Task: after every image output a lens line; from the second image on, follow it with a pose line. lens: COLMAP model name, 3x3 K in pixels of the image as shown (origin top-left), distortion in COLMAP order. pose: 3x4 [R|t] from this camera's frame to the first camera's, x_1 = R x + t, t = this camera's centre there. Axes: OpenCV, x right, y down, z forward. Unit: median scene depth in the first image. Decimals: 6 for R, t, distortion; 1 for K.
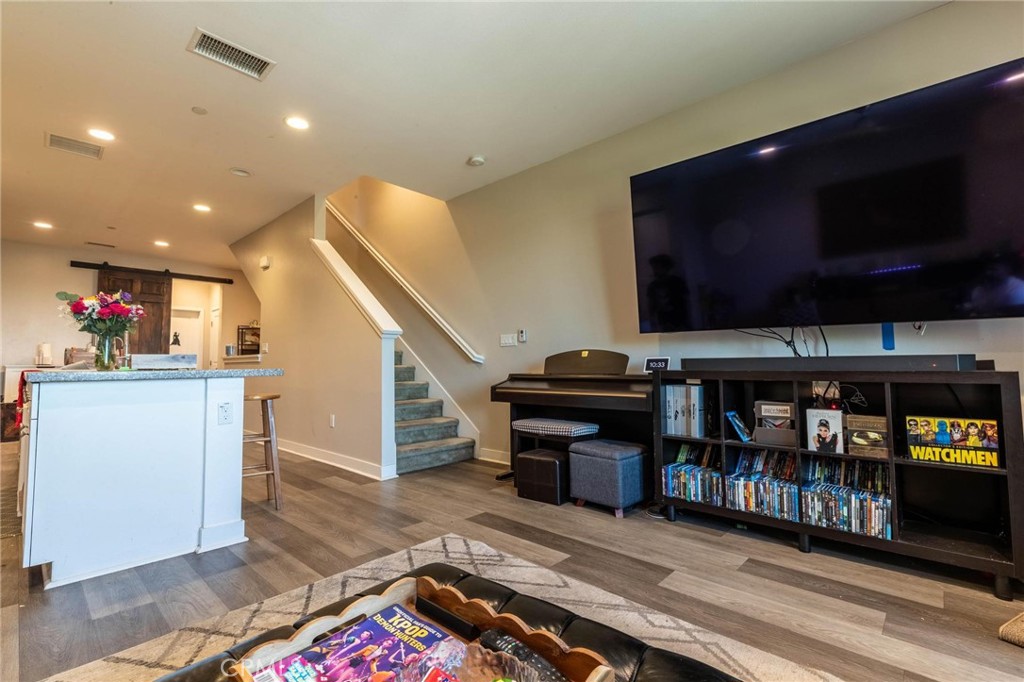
lens RADIAL K [[455.4, 0, 509.9], [0, 455.4, 338.7], [0, 0, 1]] dist [0.003603, -0.000559]
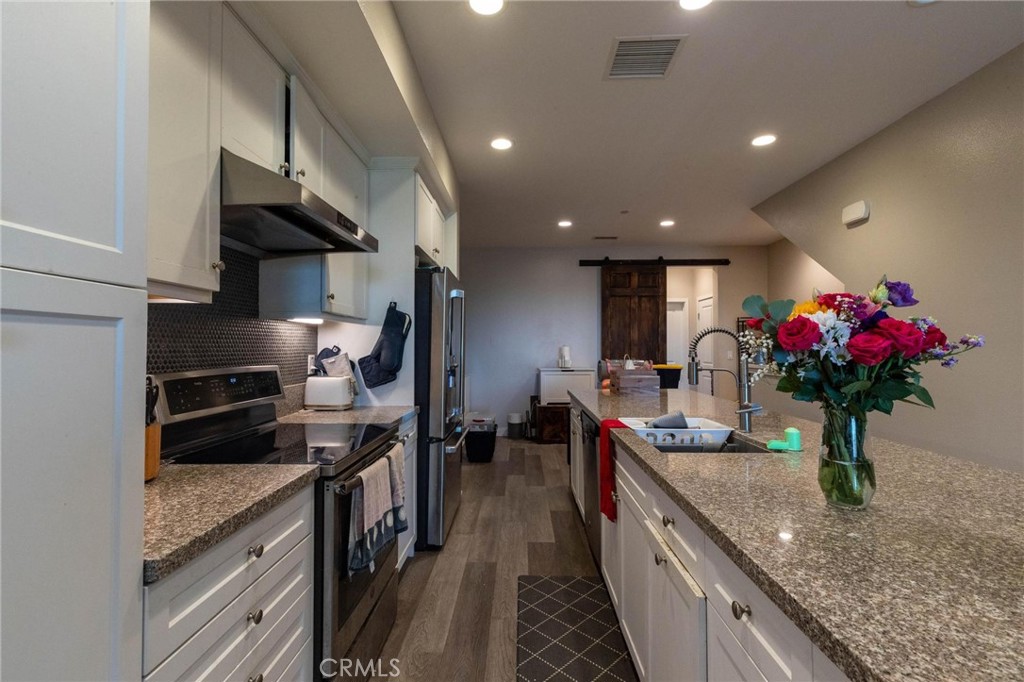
lens RADIAL K [[455.4, 0, 509.9], [0, 455.4, 338.7], [0, 0, 1]] dist [0.003603, -0.000559]
pose [[0.662606, -0.007137, -0.748934, -0.321583], [0.039980, 0.998866, 0.025853, -0.033384], [0.747900, -0.047073, 0.662140, 0.229922]]
